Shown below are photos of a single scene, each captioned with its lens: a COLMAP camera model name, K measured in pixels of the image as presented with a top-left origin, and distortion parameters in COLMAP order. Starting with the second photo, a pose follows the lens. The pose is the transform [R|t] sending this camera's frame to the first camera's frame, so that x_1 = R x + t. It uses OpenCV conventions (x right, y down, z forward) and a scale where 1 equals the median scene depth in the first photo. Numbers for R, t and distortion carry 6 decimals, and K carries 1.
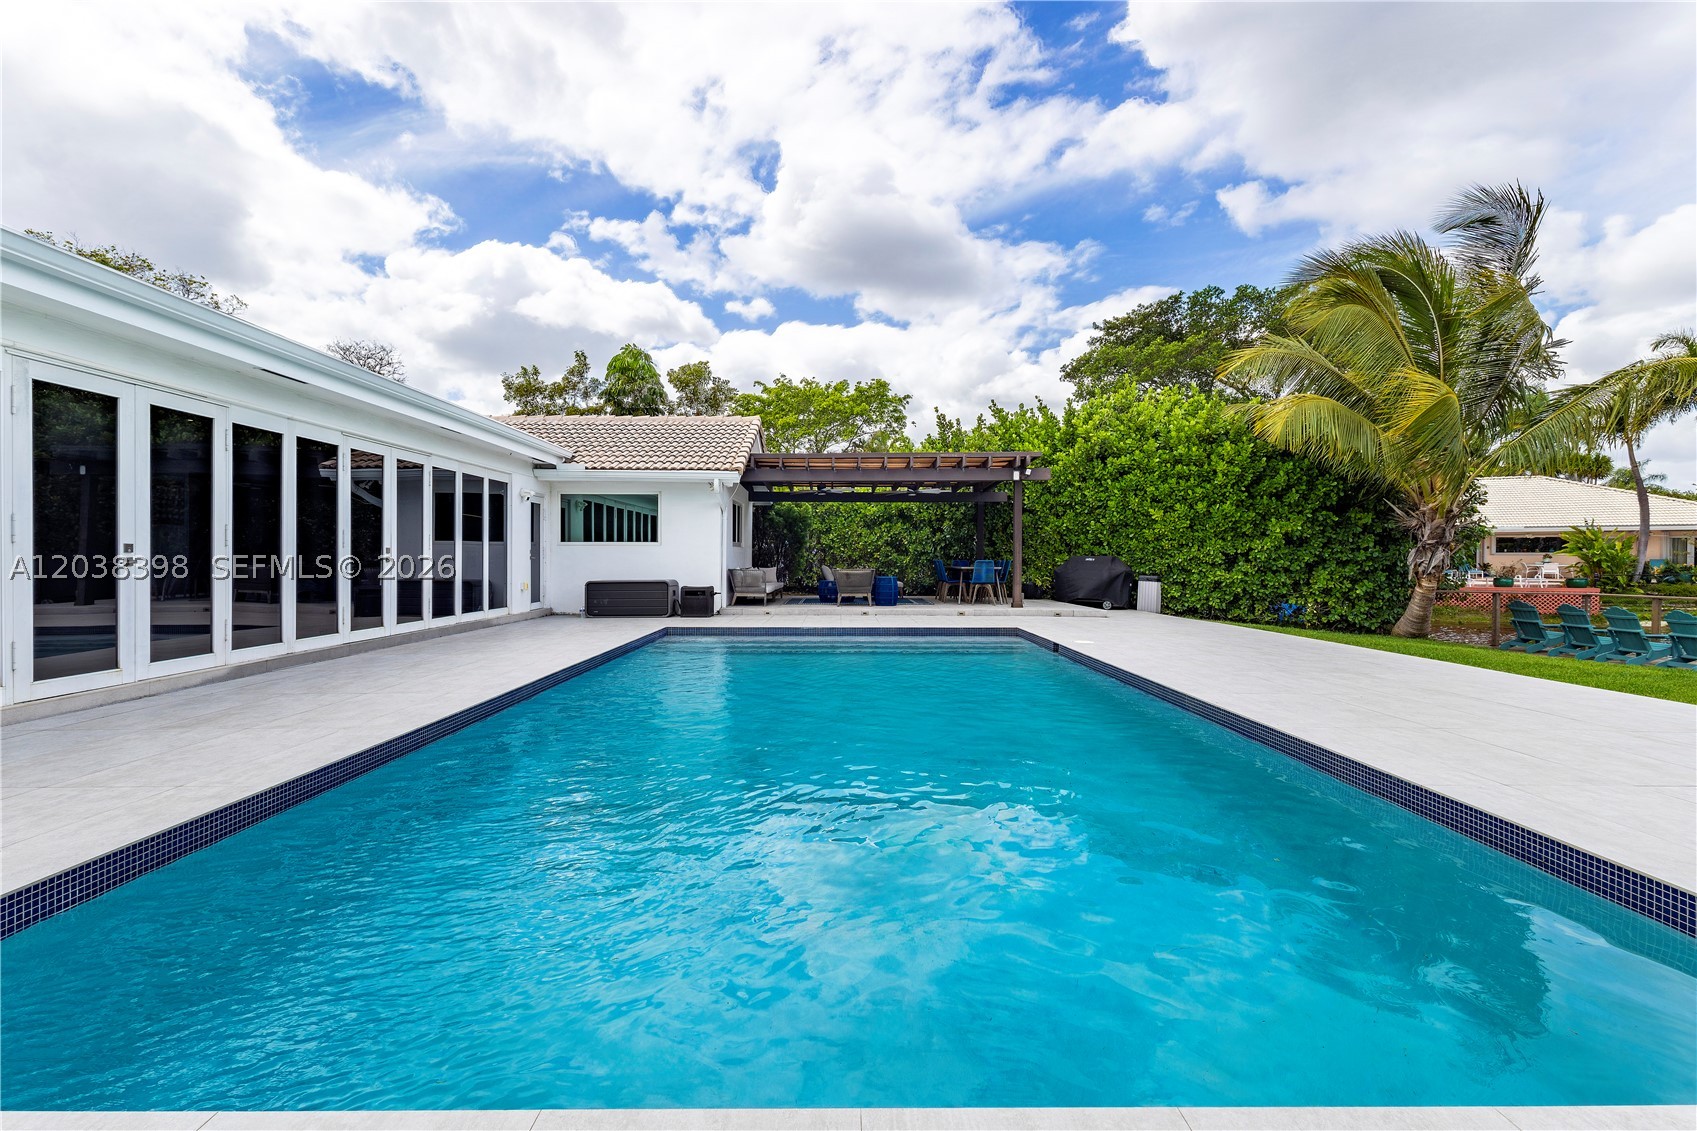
lens RADIAL K [[789.2, 0, 855.8], [0, 789.2, 564.3], [0, 0, 1]] dist [0.003207, 0.000158]
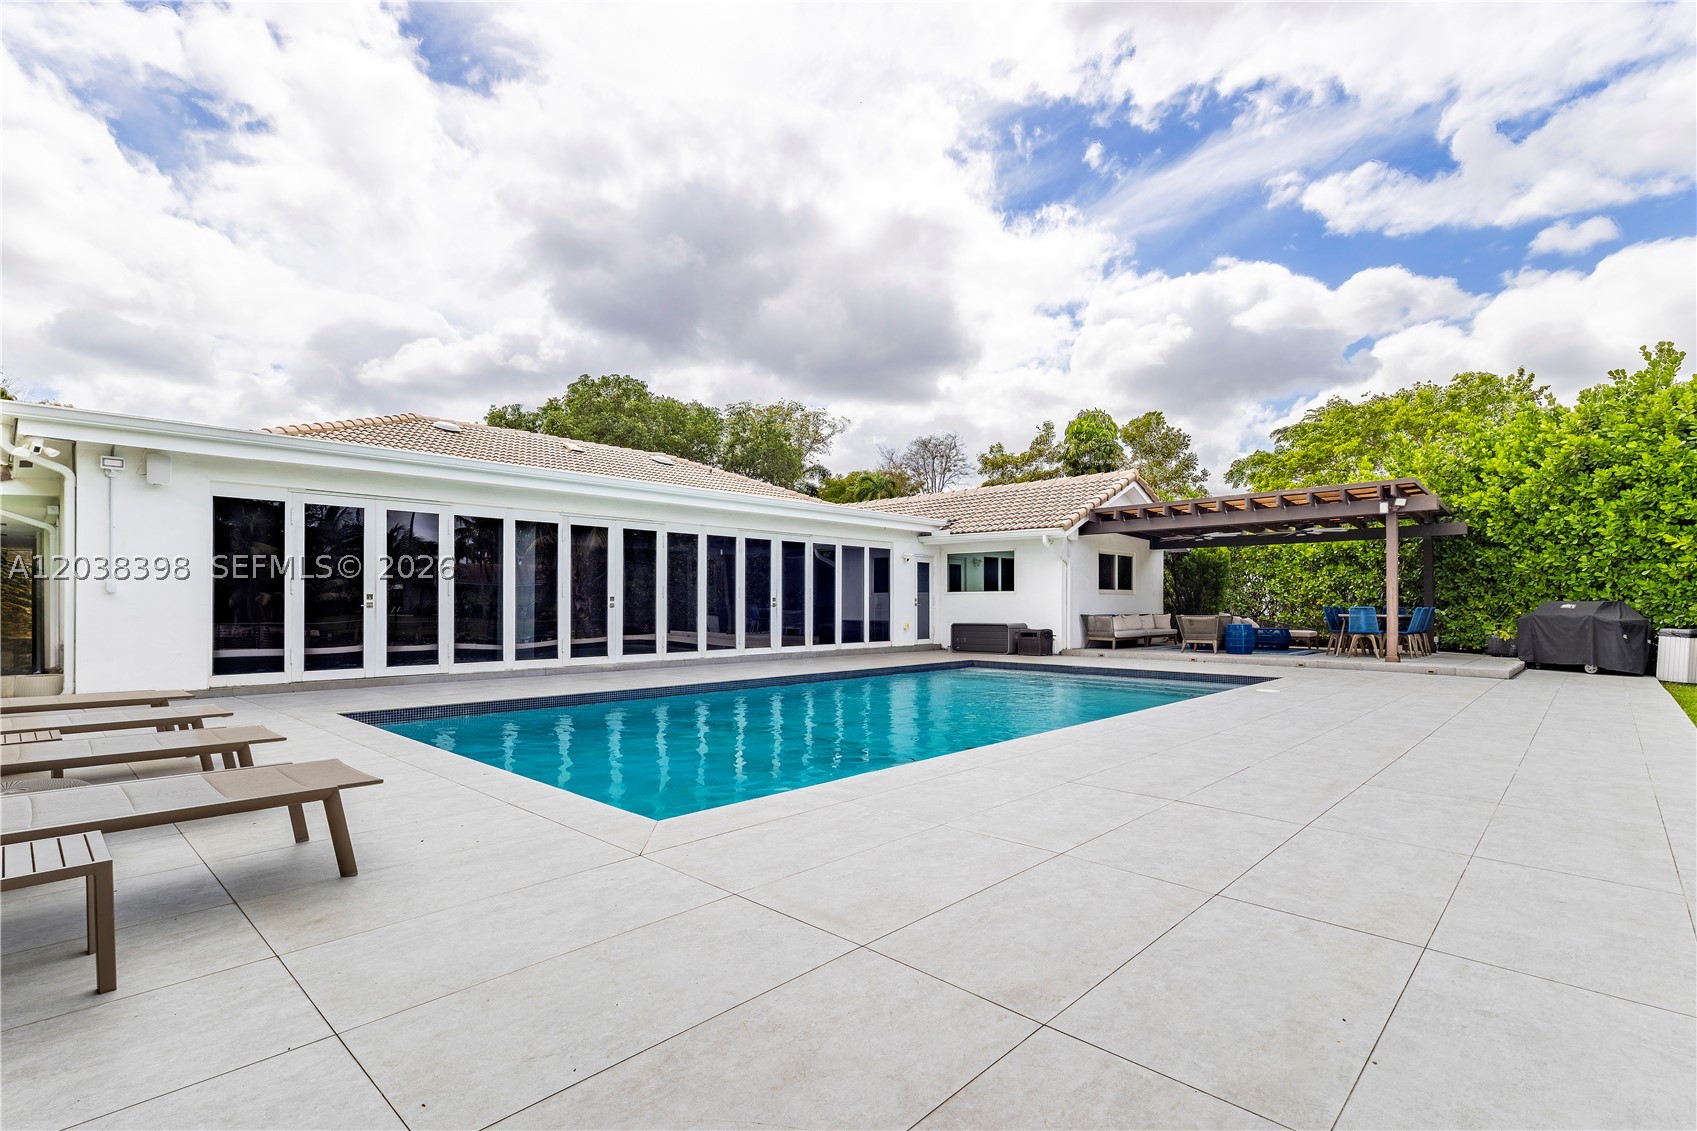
lens RADIAL K [[793.4, 0, 844.7], [0, 793.4, 607.9], [0, 0, 1]] dist [0.000764, 0.000040]
pose [[0.716386, 0.003337, -0.697697, 0.374487], [-0.006425, 0.999978, -0.001814, 0.001189], [0.697675, 0.005782, 0.716391, -0.024468]]
